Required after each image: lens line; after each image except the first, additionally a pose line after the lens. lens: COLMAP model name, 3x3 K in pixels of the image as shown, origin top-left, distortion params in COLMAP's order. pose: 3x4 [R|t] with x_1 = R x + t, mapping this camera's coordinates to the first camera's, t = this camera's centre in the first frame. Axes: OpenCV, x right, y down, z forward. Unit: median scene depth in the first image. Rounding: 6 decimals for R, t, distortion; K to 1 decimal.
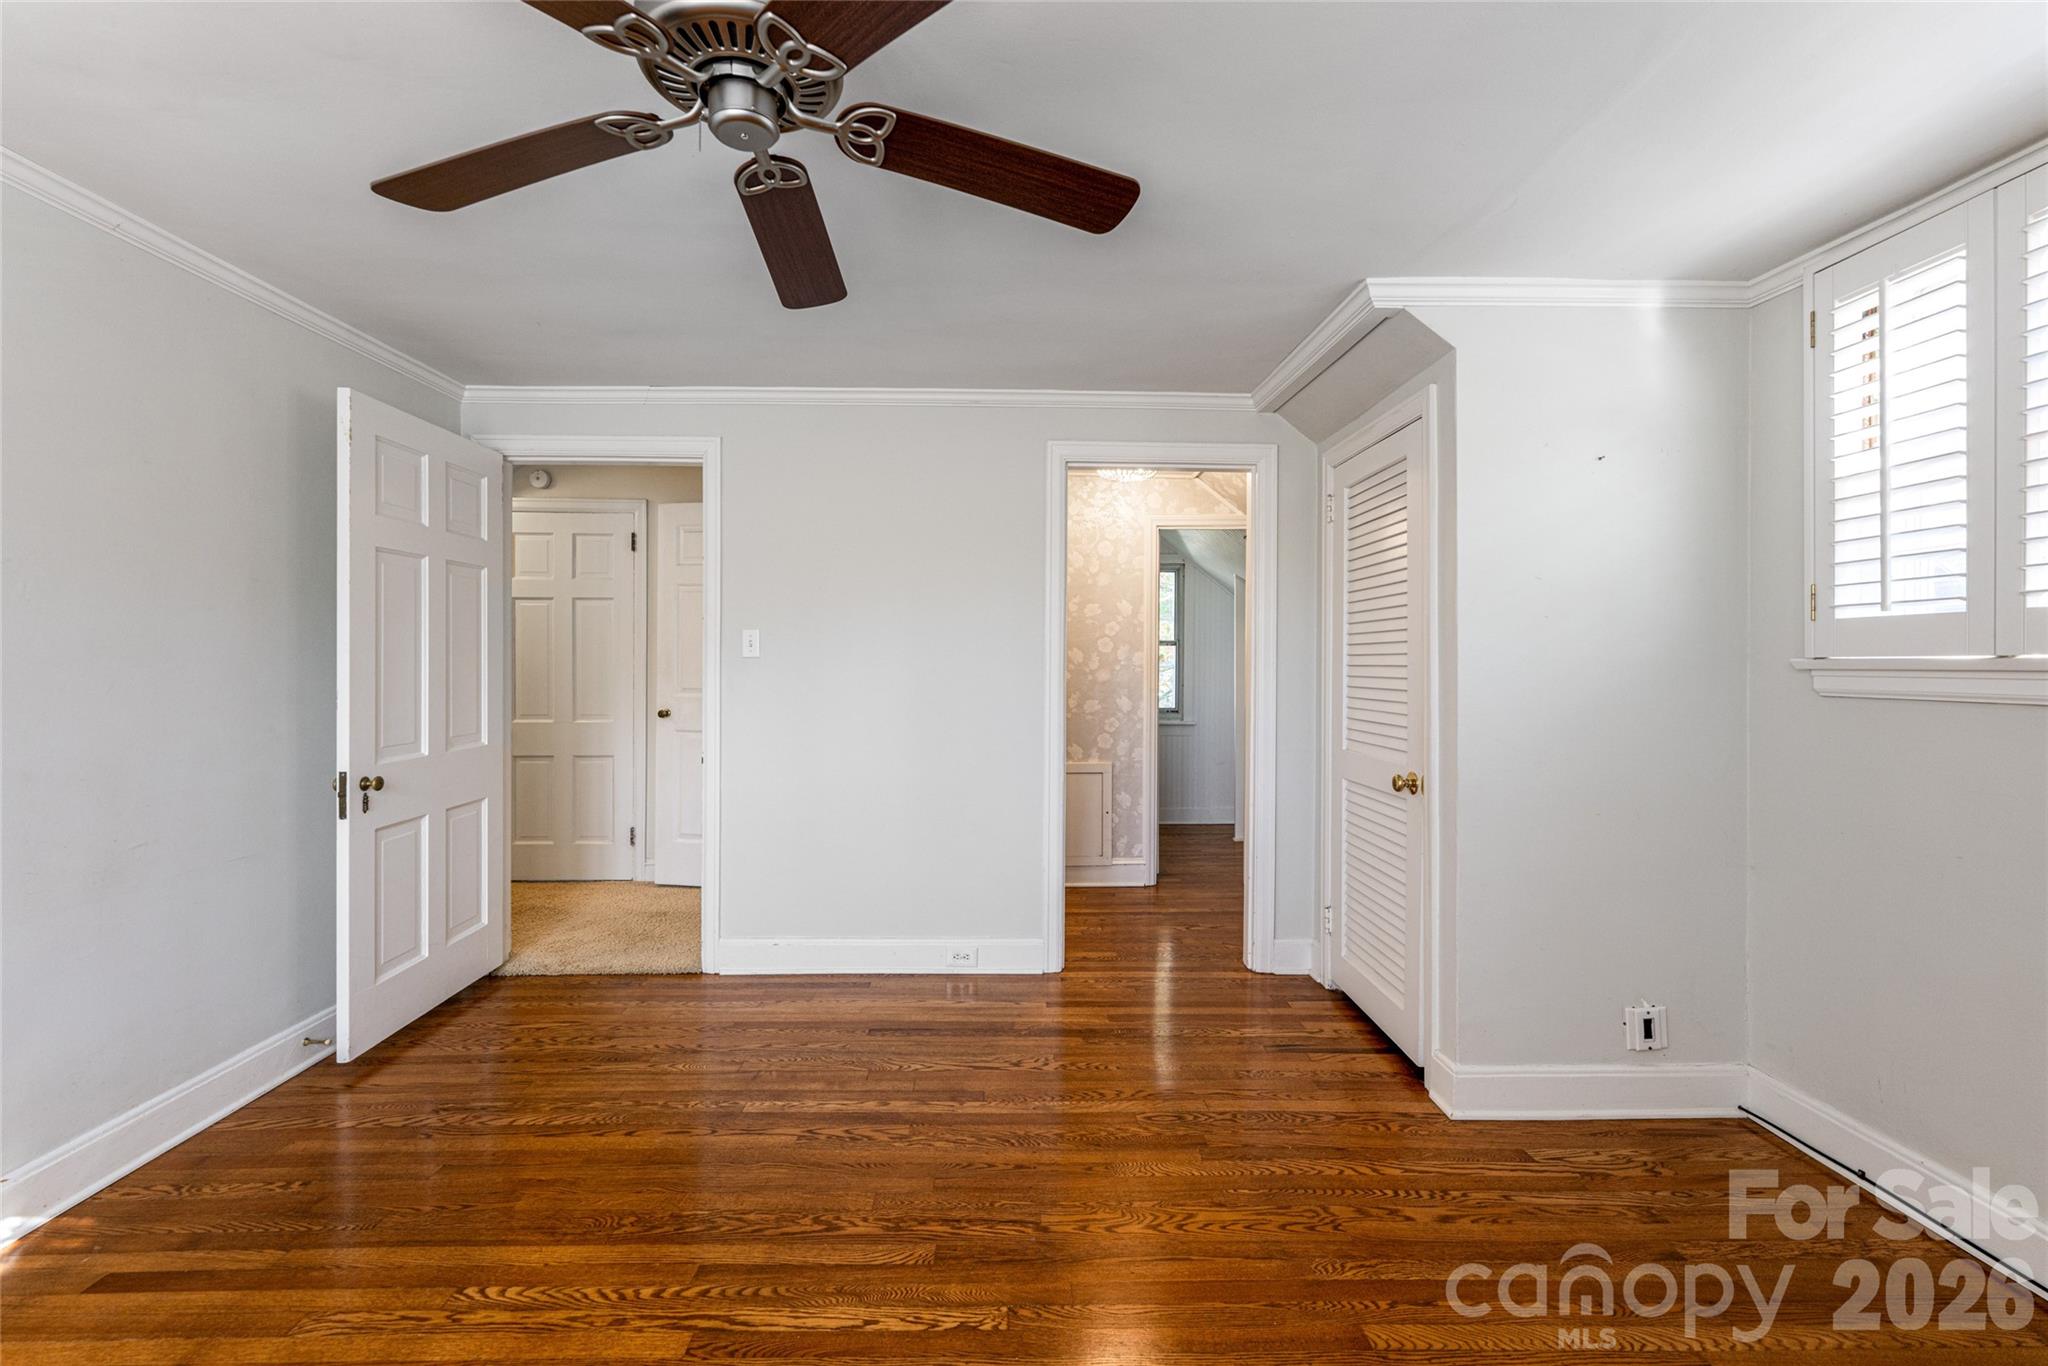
lens RADIAL K [[851.4, 0, 1028.1], [0, 851.4, 666.8], [0, 0, 1]] dist [-0.000530, -0.000029]
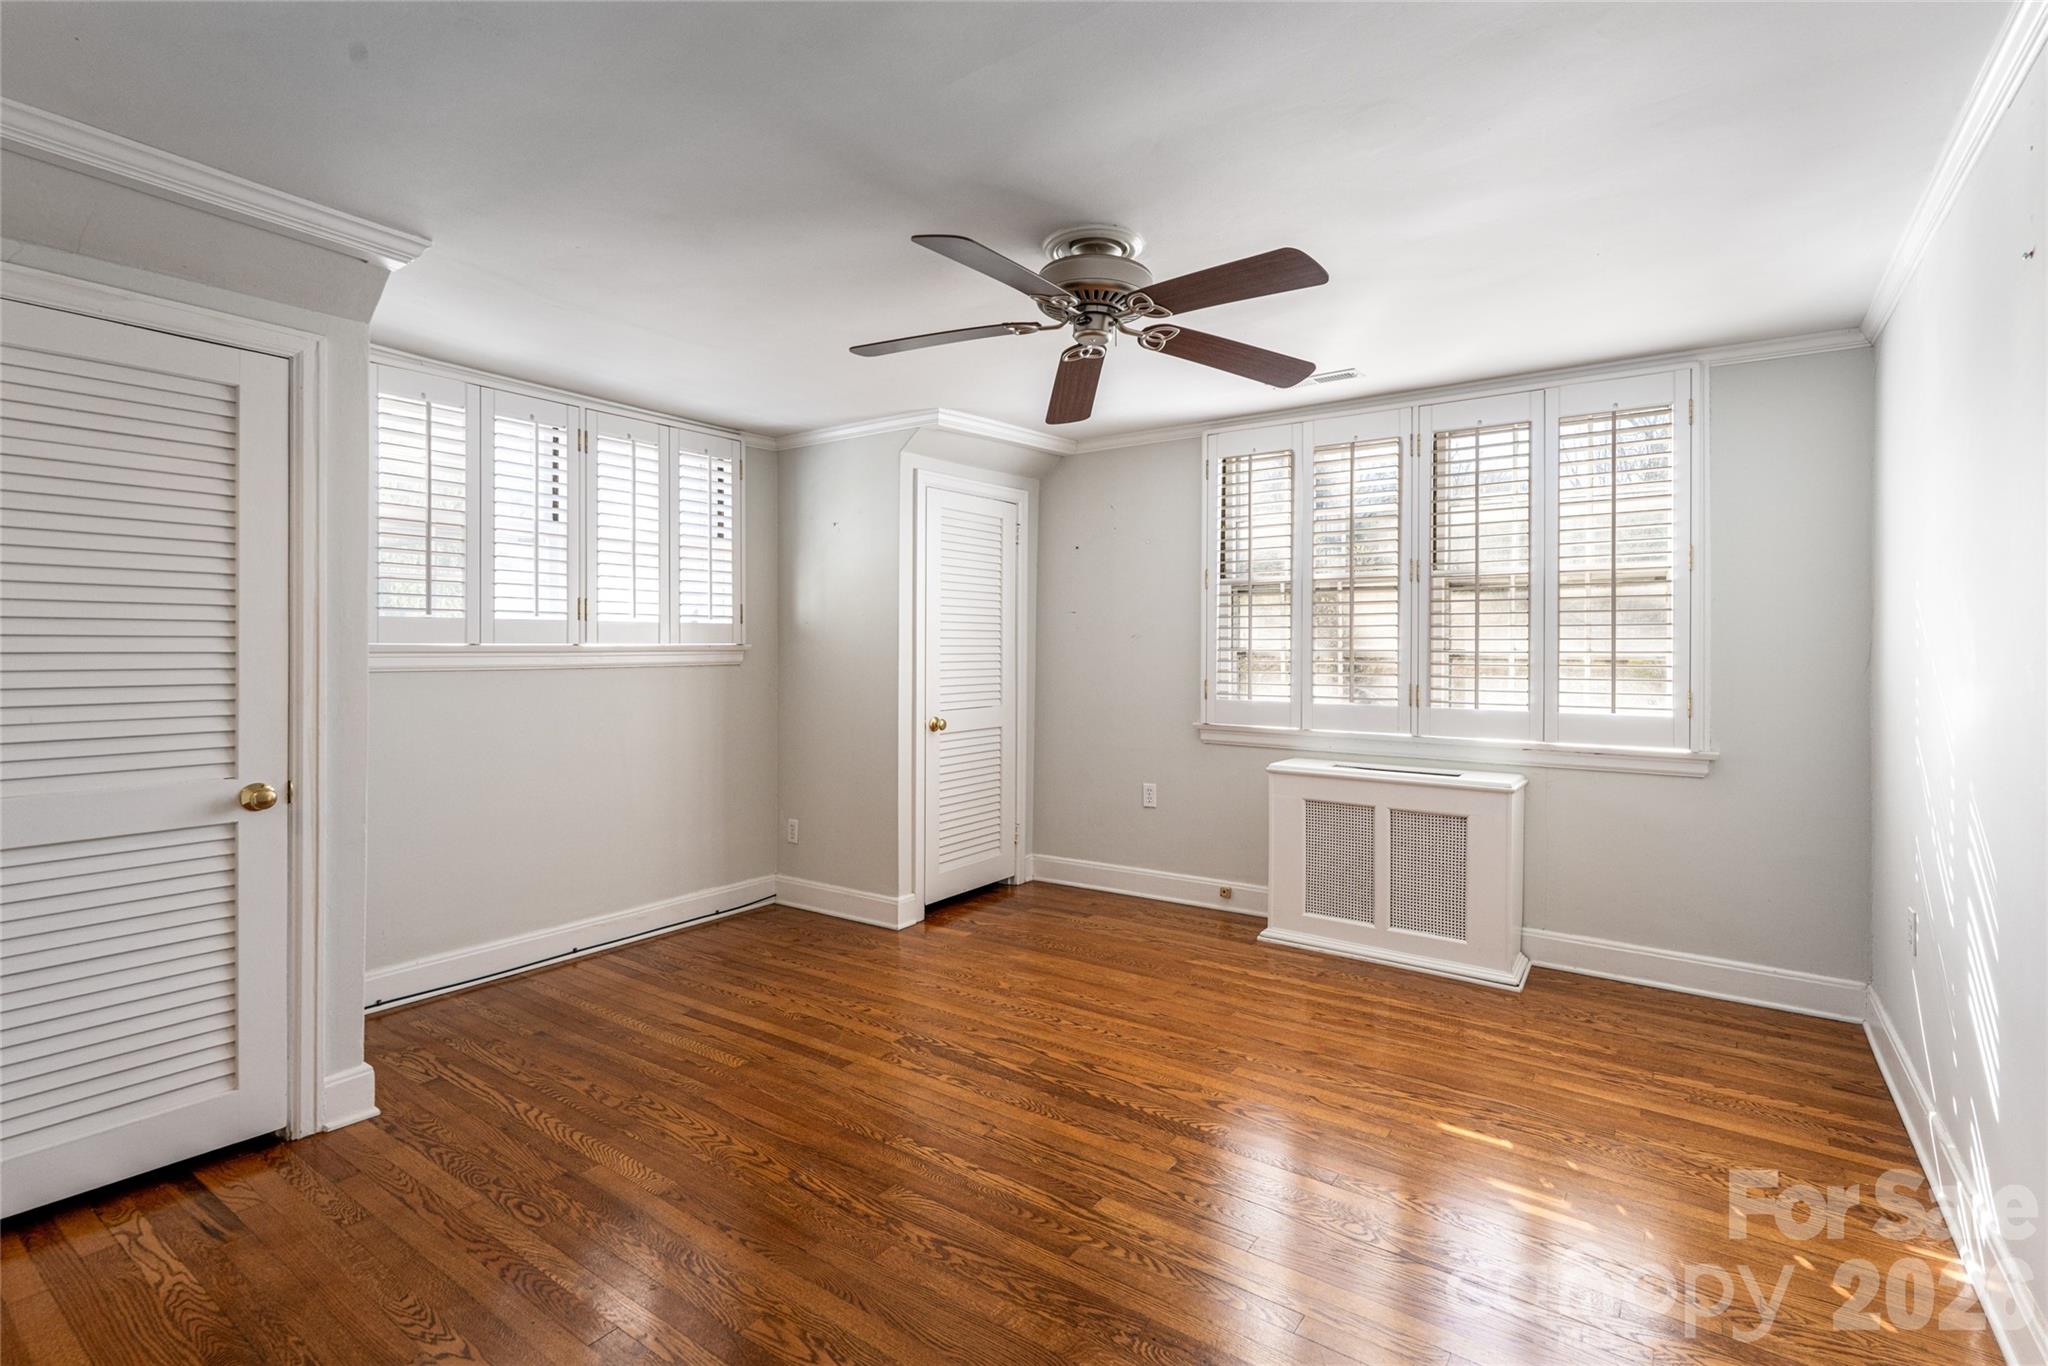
lens RADIAL K [[931.9, 0, 1024.0], [0, 931.9, 683.0], [0, 0, 1]] dist [0.001608, 0.000244]
pose [[-0.796423, -0.025914, 0.604185, -0.960818], [-0.001917, 0.999185, 0.040329, -0.012210], [-0.604737, 0.030960, -0.795823, 1.830214]]
